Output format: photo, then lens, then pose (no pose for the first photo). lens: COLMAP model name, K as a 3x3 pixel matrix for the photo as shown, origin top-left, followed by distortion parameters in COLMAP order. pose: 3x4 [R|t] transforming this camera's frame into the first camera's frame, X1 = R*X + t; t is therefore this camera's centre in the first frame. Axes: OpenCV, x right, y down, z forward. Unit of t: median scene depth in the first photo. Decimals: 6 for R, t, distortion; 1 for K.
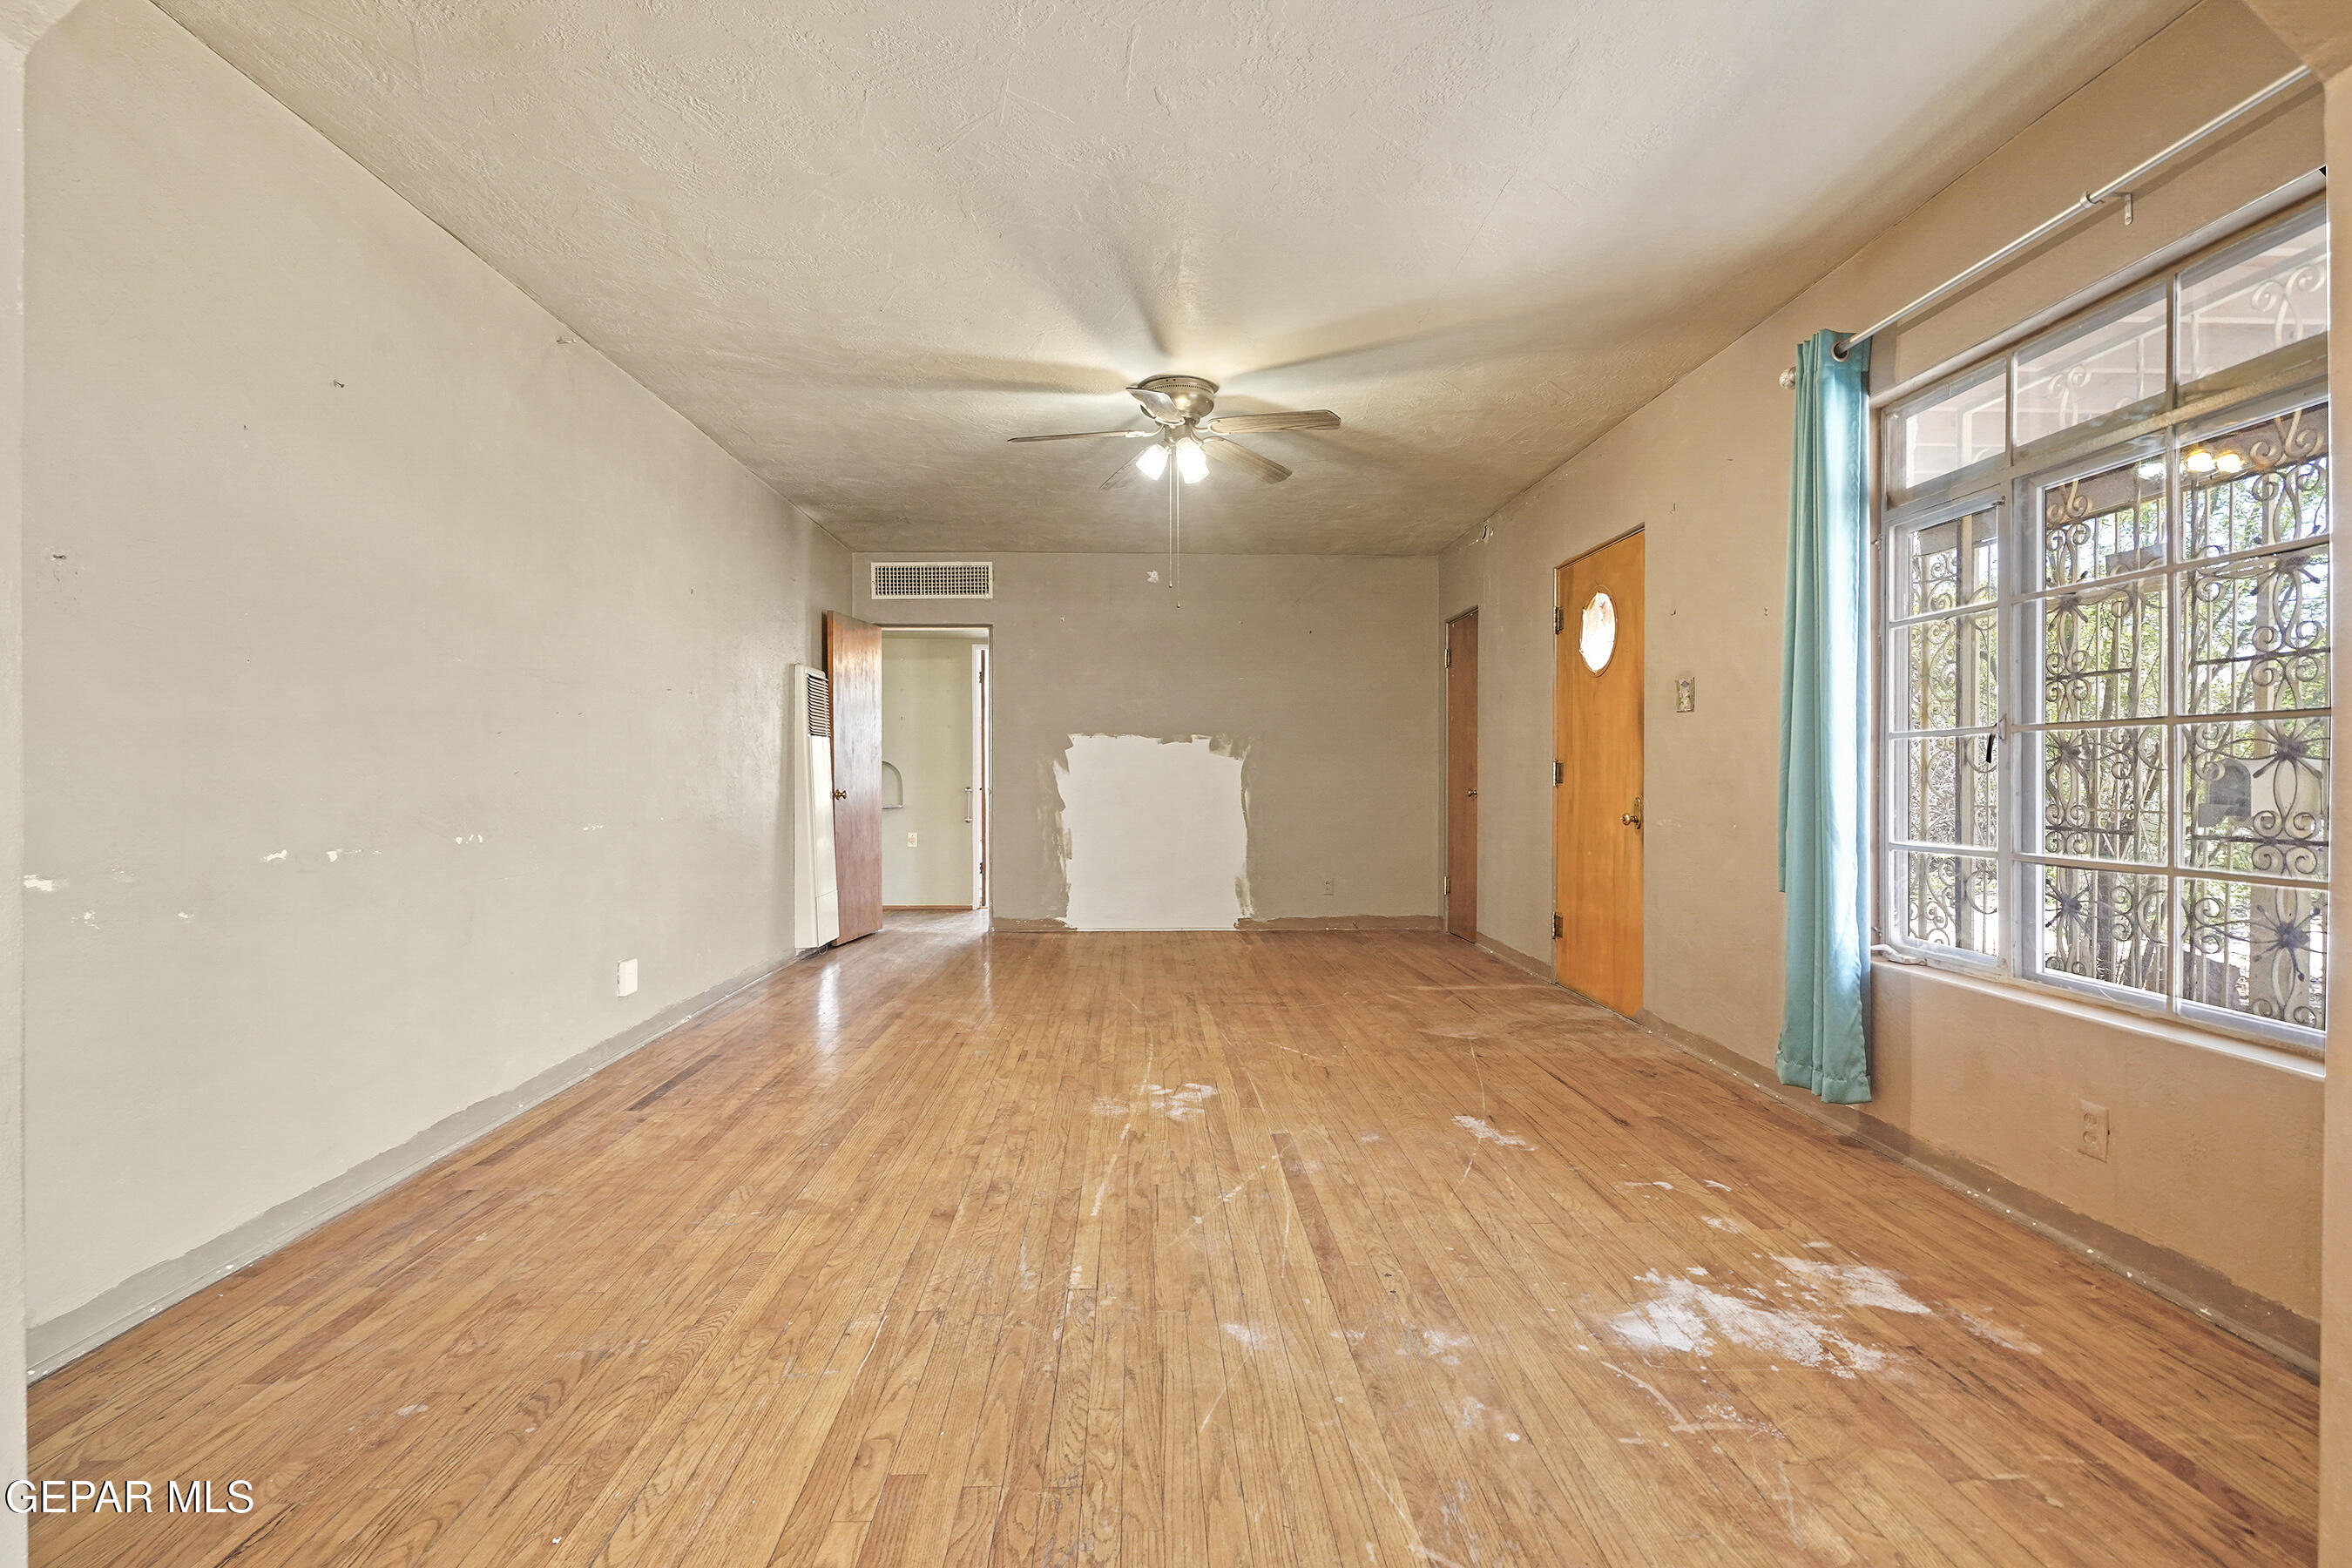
lens RADIAL K [[1075.9, 0, 1159.5], [0, 1075.9, 785.3], [0, 0, 1]] dist [0.000577, 0.000132]
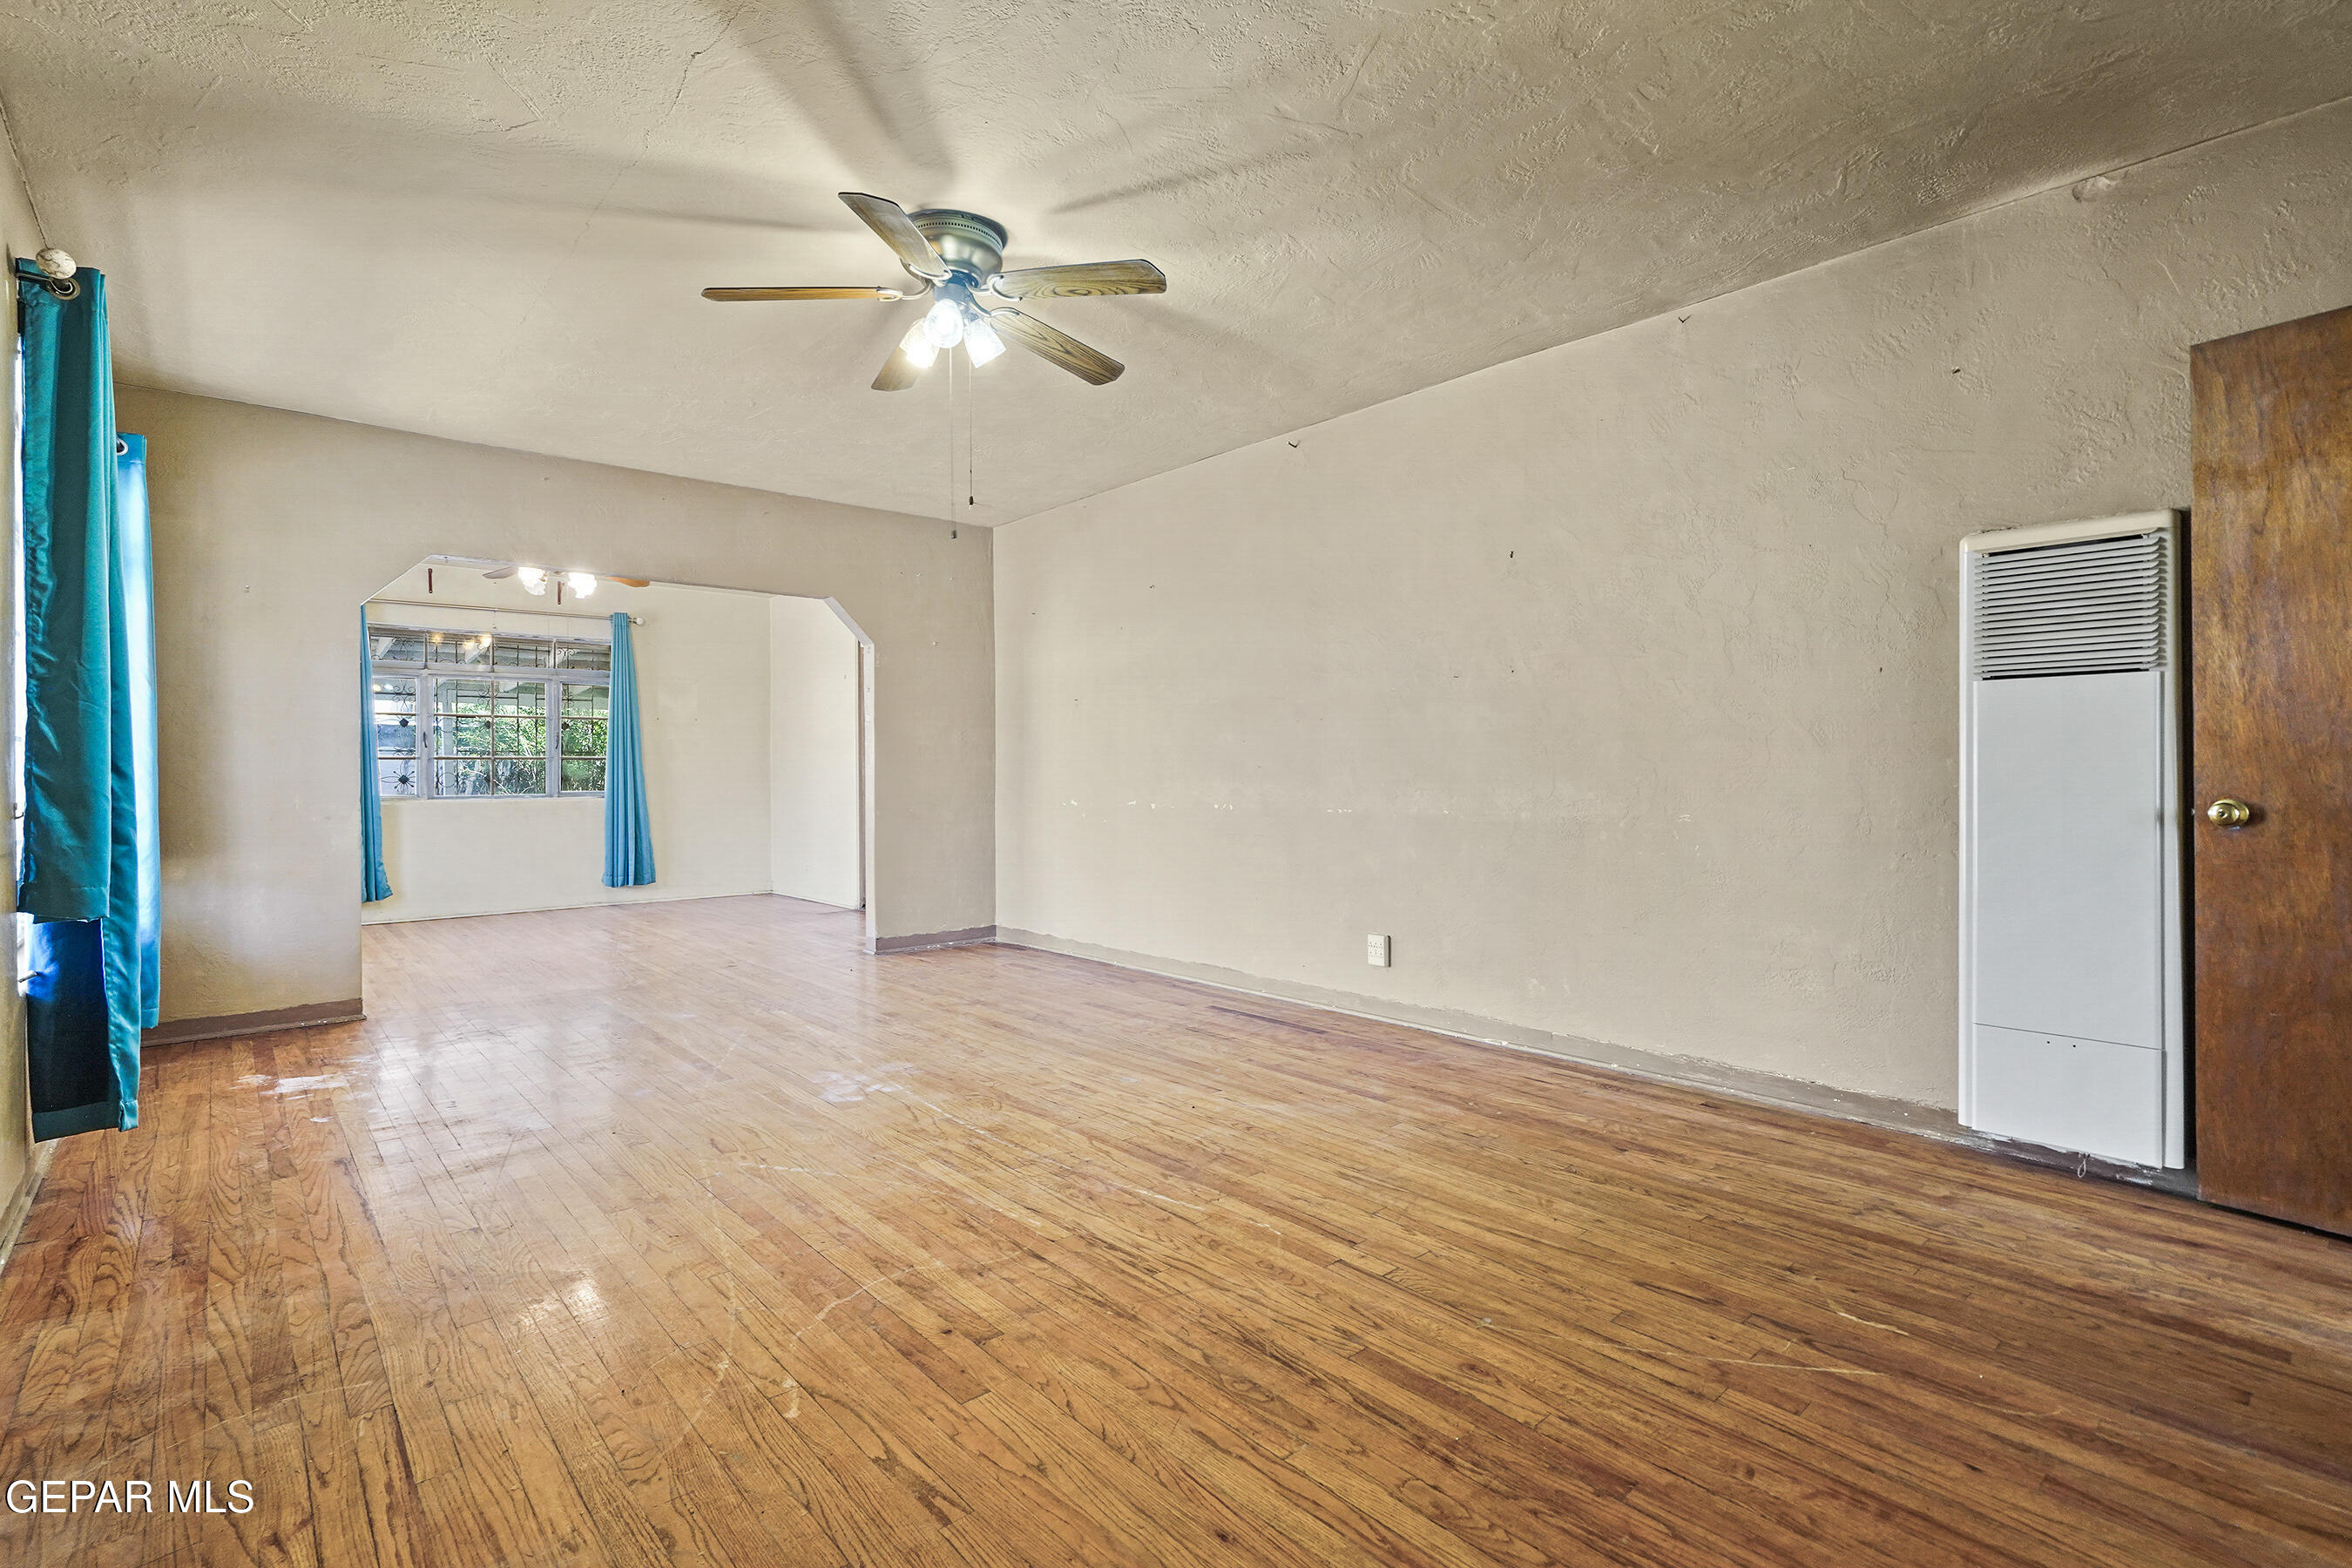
lens RADIAL K [[1077.5, 0, 1171.8], [0, 1077.5, 759.8], [0, 0, 1]] dist [-0.001536, 0.000392]
pose [[-0.761061, 0.000441, -0.648680, 0.275889], [0.001647, 0.999998, -0.001252, -0.010651], [0.648678, -0.002021, -0.761060, 1.212864]]
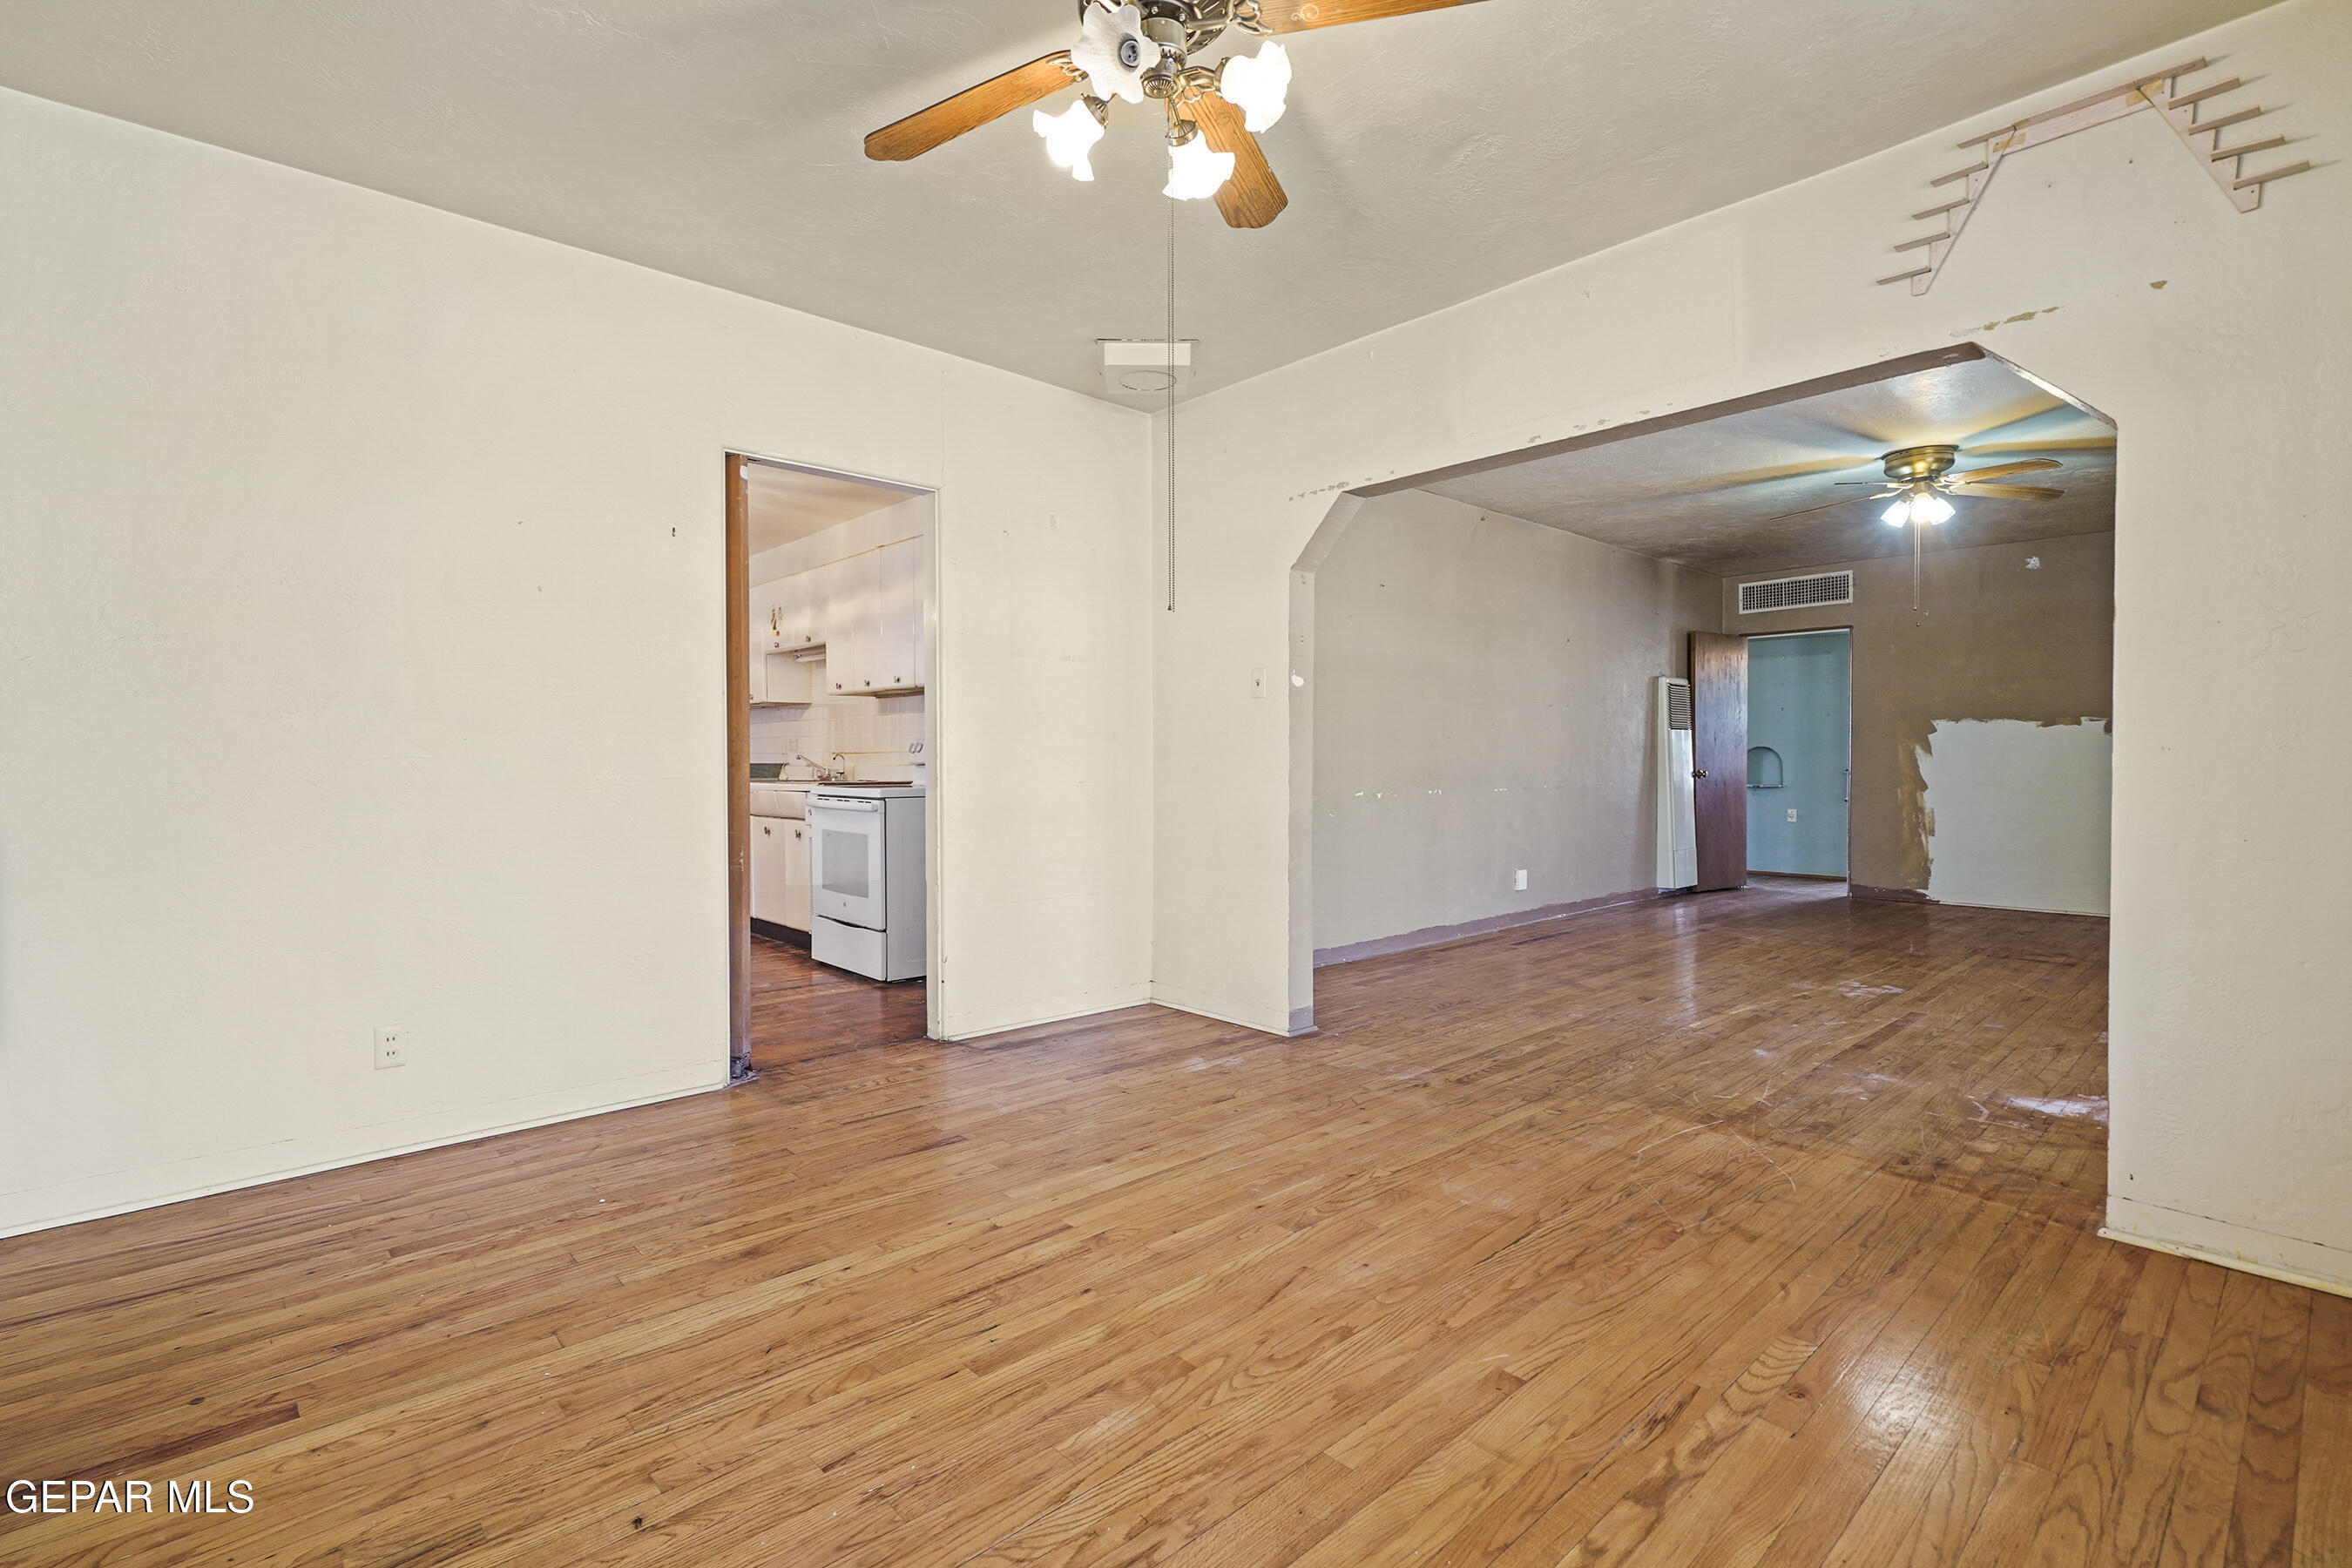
lens RADIAL K [[1097.5, 0, 1161.6], [0, 1097.5, 771.9], [0, 0, 1]] dist [-0.001234, 0.001846]
pose [[0.656772, 0.006380, -0.754062, 0.302641], [-0.004178, 0.999980, 0.004821, 0.002576], [0.754077, -0.000016, 0.656786, -0.387987]]
